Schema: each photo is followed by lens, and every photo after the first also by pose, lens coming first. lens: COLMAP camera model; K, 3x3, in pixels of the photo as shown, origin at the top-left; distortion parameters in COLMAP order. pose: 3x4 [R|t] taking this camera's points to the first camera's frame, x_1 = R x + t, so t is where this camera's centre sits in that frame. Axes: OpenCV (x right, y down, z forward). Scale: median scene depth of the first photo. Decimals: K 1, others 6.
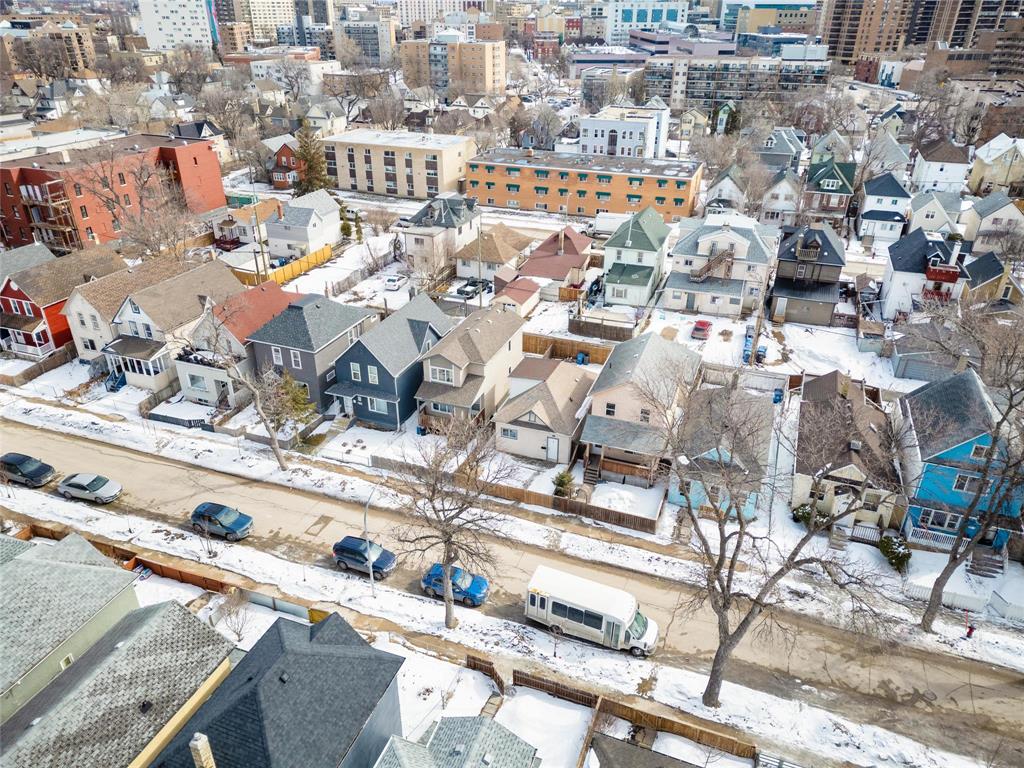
lens RADIAL K [[727.7, 0, 514.4], [0, 727.7, 334.9], [0, 0, 1]] dist [0.050961, -0.048531]
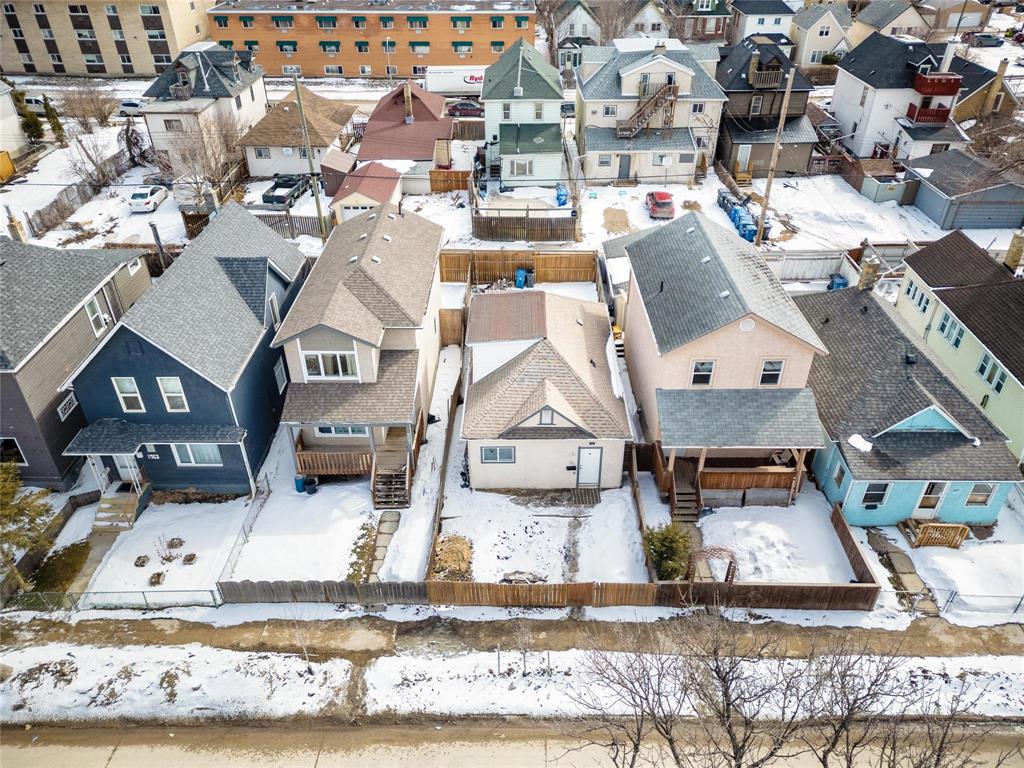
lens RADIAL K [[727.7, 0, 514.4], [0, 727.7, 334.9], [0, 0, 1]] dist [0.050961, -0.048531]
pose [[0.937545, -0.189711, 0.291579, -0.086760], [0.148265, 0.976179, 0.158403, -0.015596], [-0.314684, -0.105279, 0.943340, 0.363894]]
